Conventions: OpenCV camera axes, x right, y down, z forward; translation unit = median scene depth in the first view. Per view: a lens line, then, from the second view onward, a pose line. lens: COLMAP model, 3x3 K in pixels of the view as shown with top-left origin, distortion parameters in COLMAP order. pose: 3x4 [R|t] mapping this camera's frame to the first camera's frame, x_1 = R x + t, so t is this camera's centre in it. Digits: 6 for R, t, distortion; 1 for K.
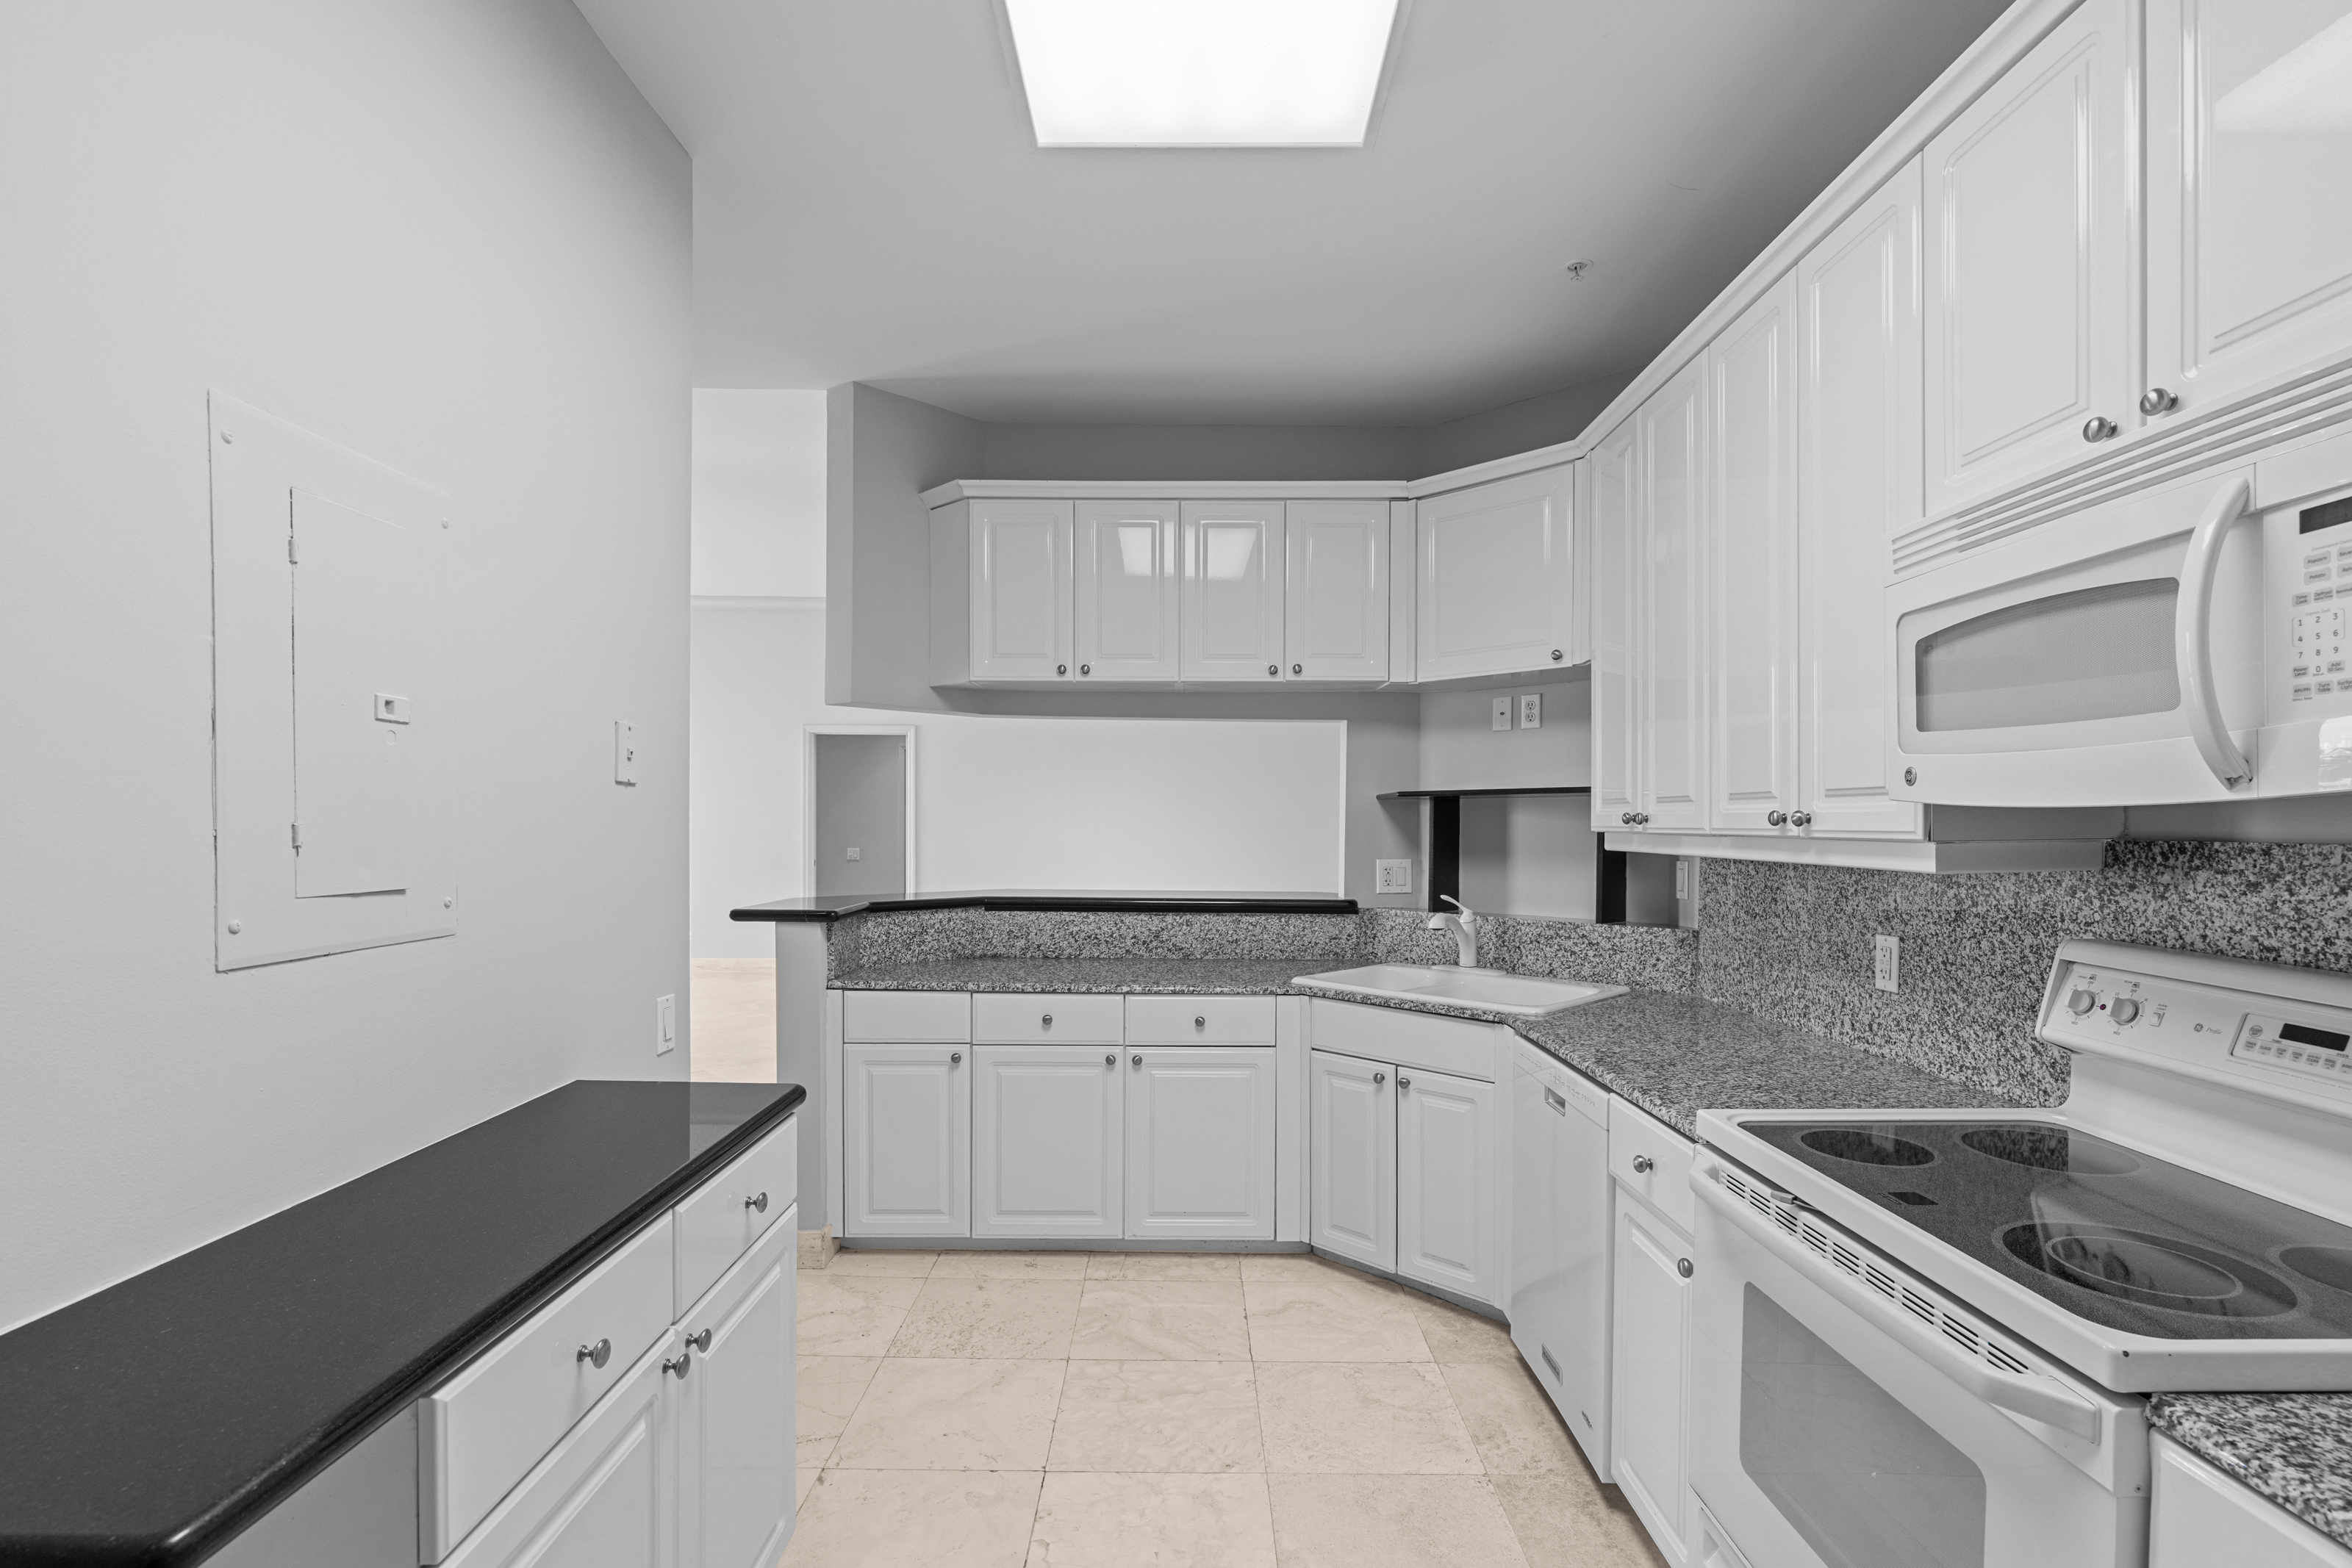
lens RADIAL K [[1067.9, 0, 1190.5], [0, 1067.9, 851.9], [0, 0, 1]] dist [-0.010510, 0.005794]
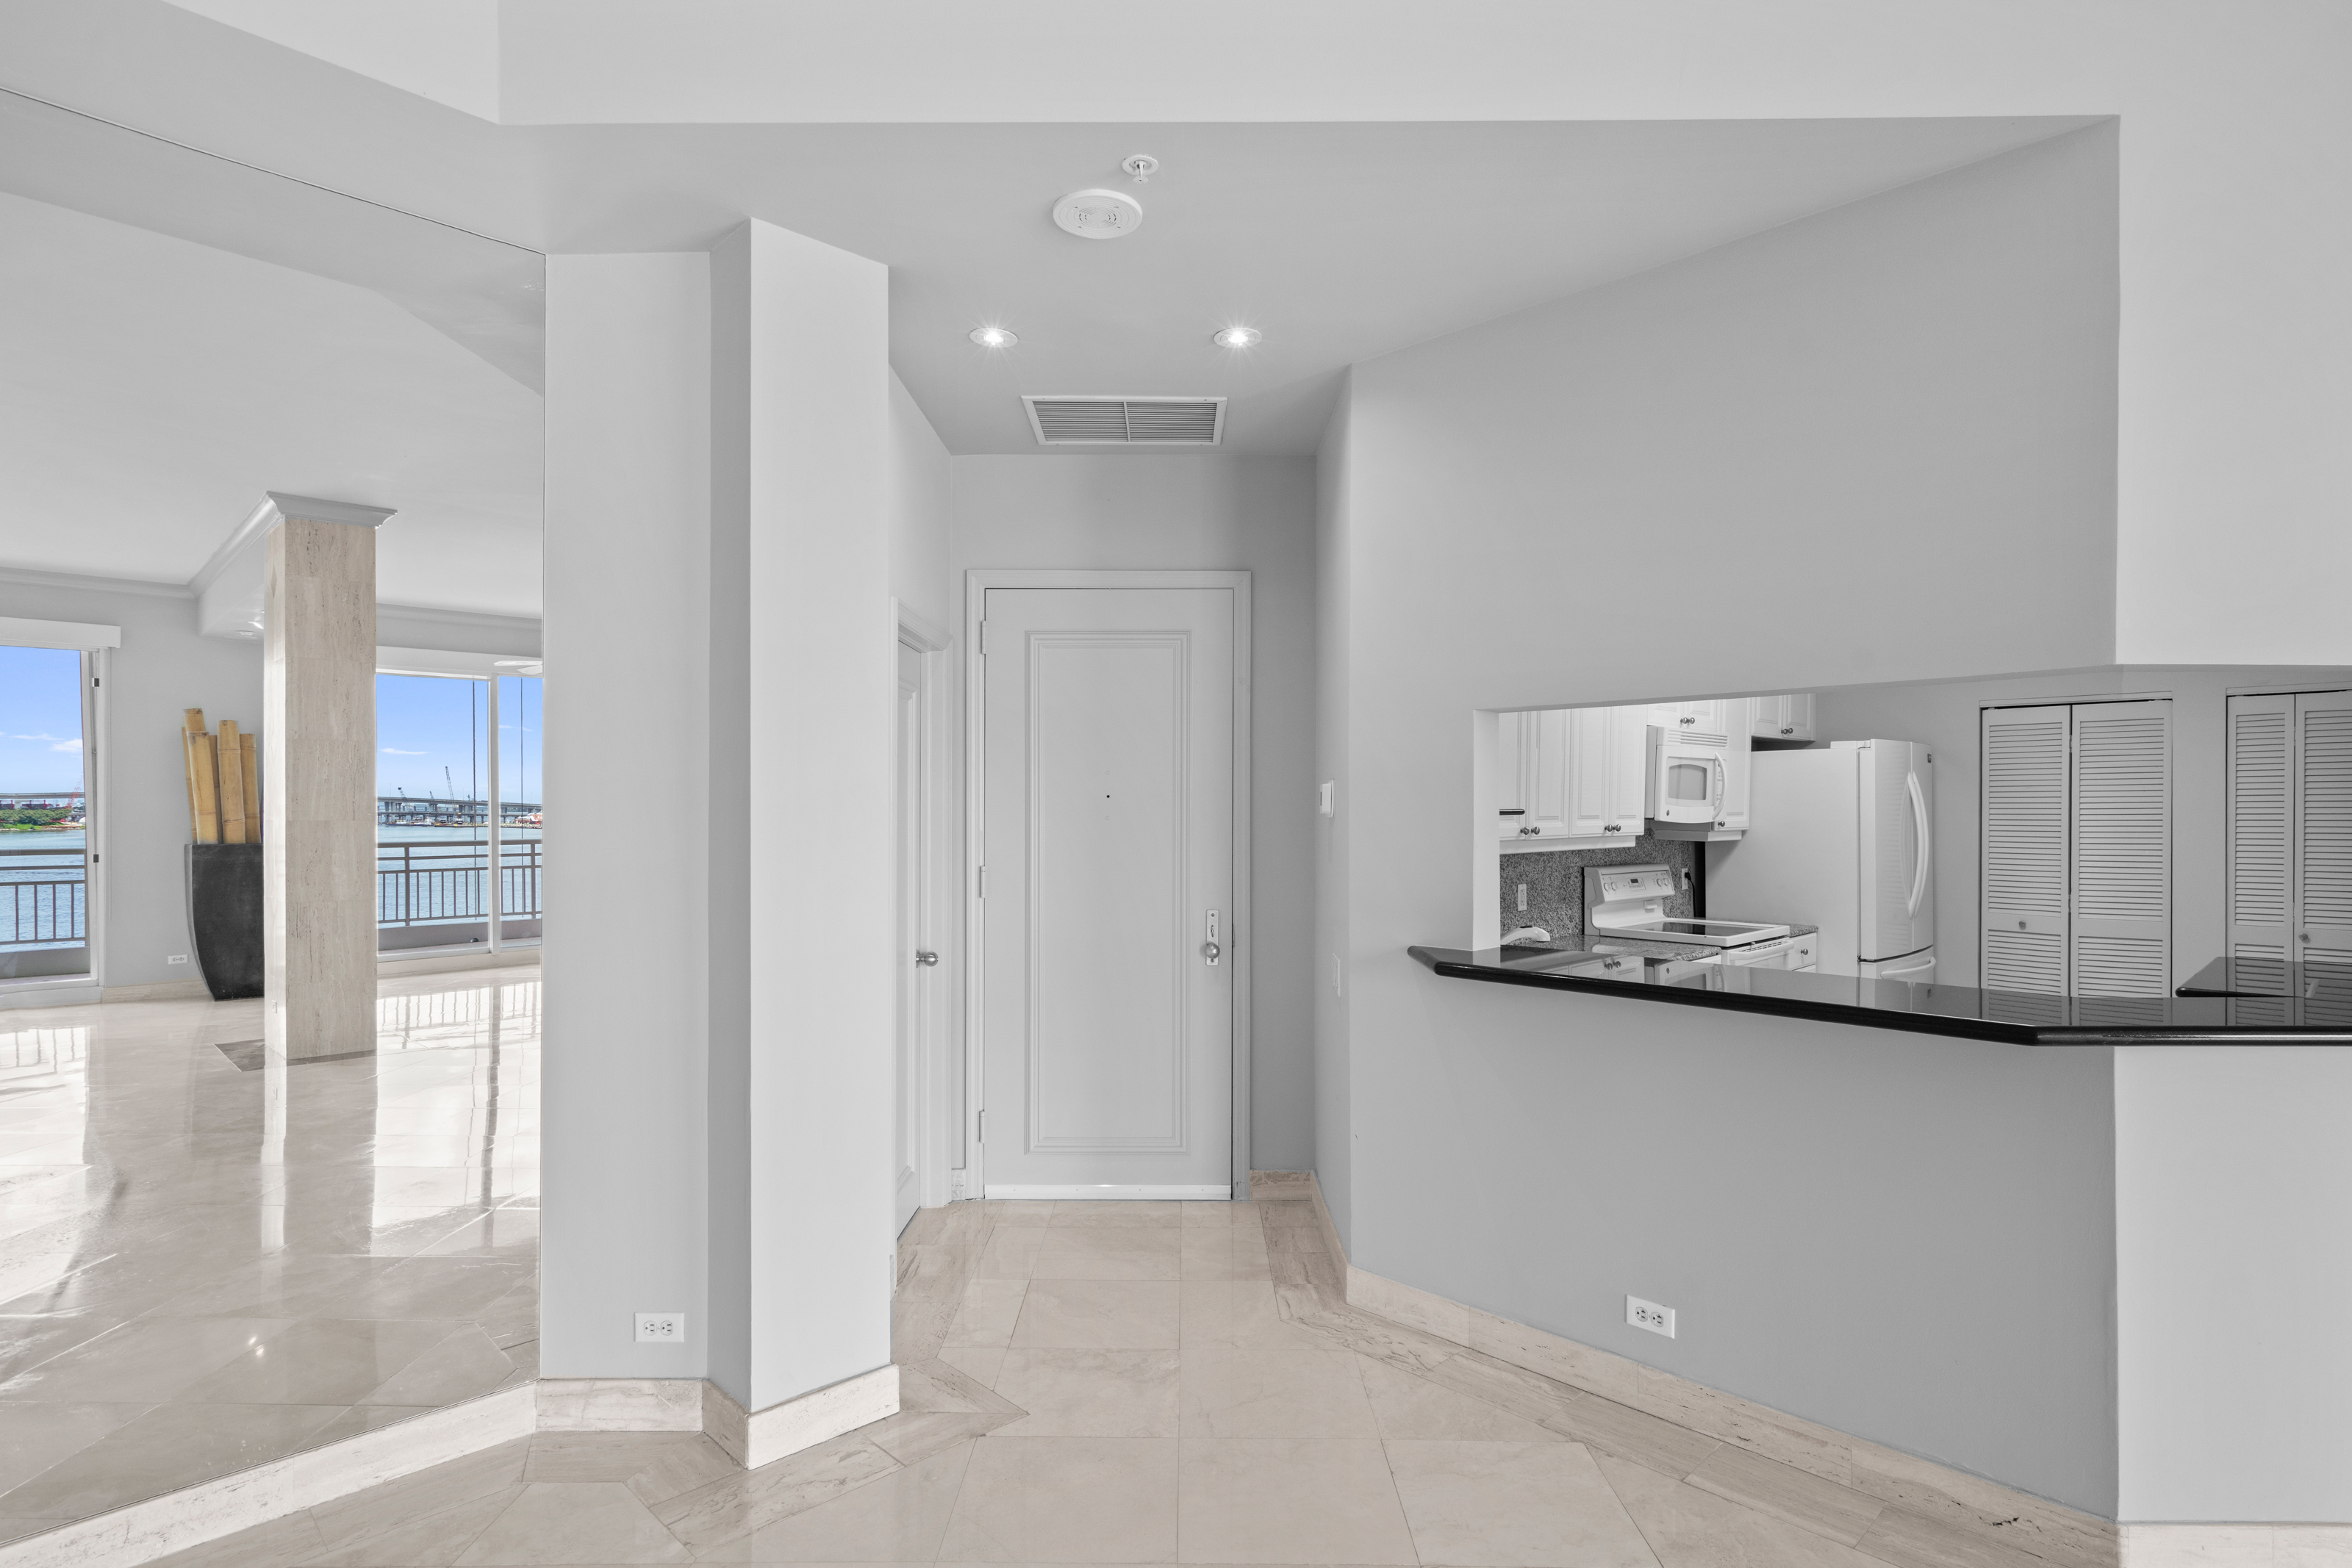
lens RADIAL K [[1189.2, 0, 1176.6], [0, 1189.2, 822.0], [0, 0, 1]] dist [0.000053, 0.004656]
pose [[-0.695156, -0.018599, 0.718618, -0.461504], [0.016617, 0.998982, 0.041930, -0.128547], [-0.718667, 0.041089, -0.694139, 2.658300]]
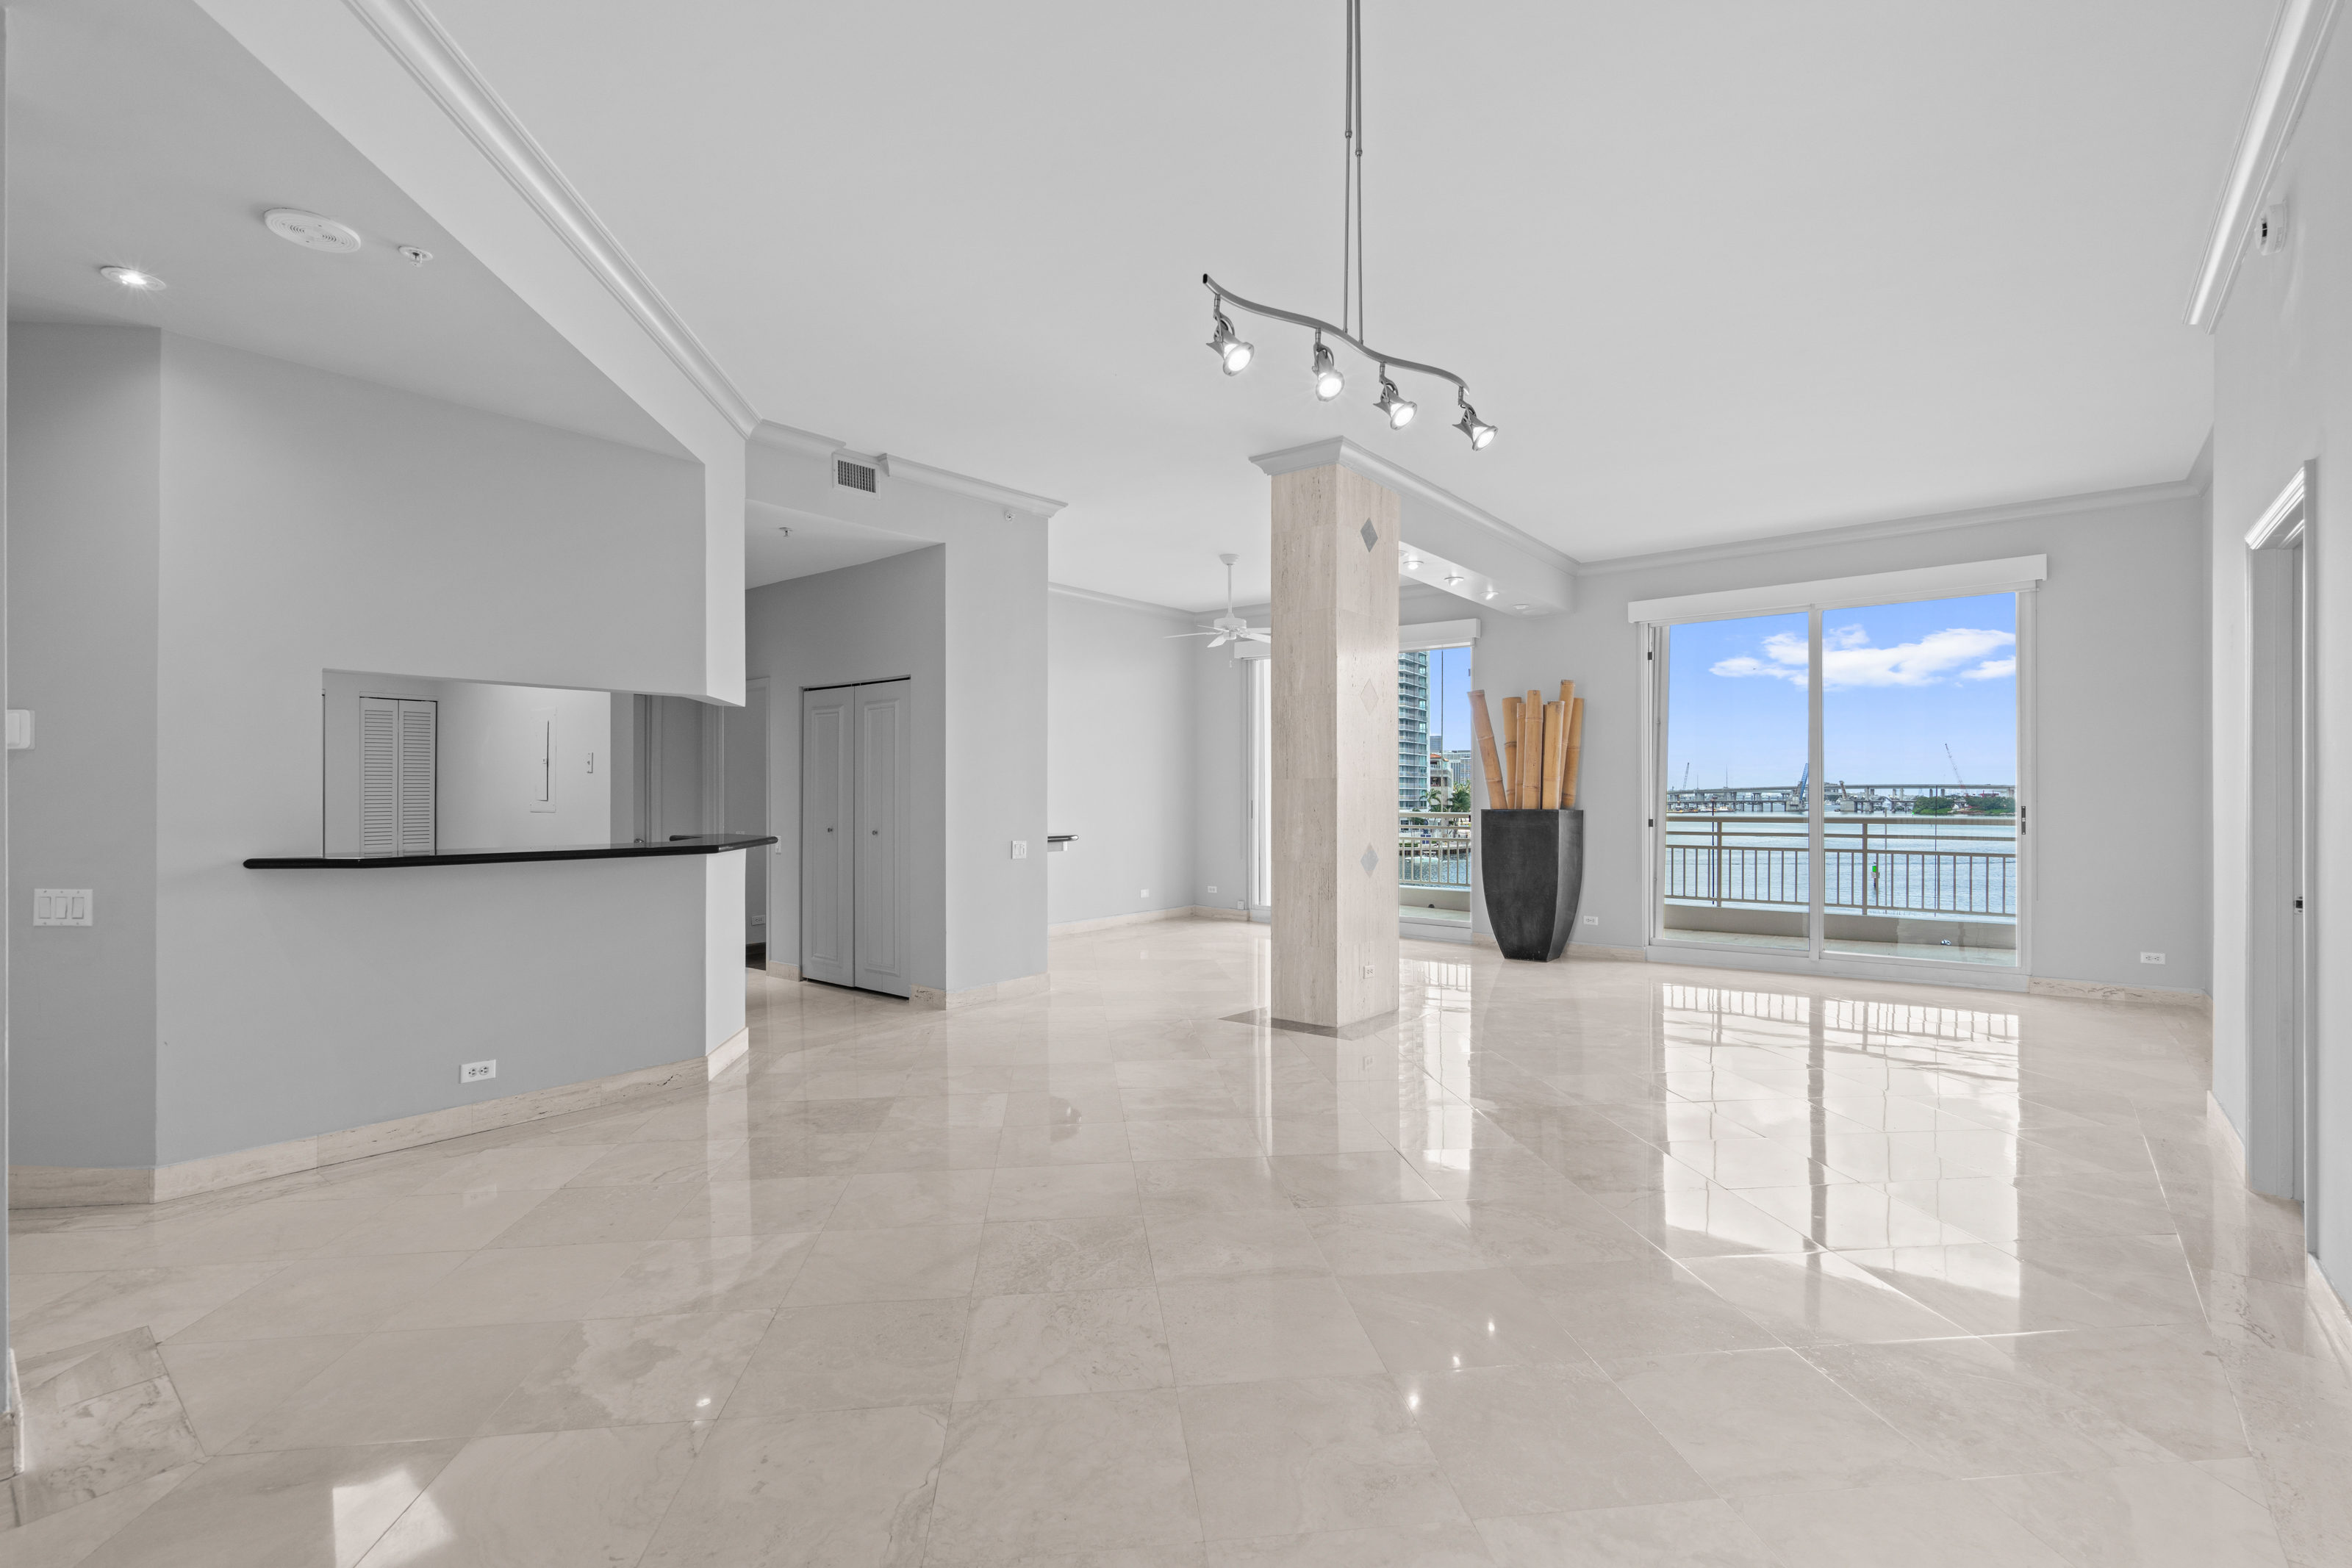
lens RADIAL K [[1067.9, 0, 1183.2], [0, 1067.9, 789.1], [0, 0, 1]] dist [-0.010510, 0.005794]
pose [[-0.635990, -0.013699, -0.771576, 0.577740], [-0.029807, 0.999532, 0.006823, -0.068086], [0.771121, 0.027338, -0.636101, 3.370537]]
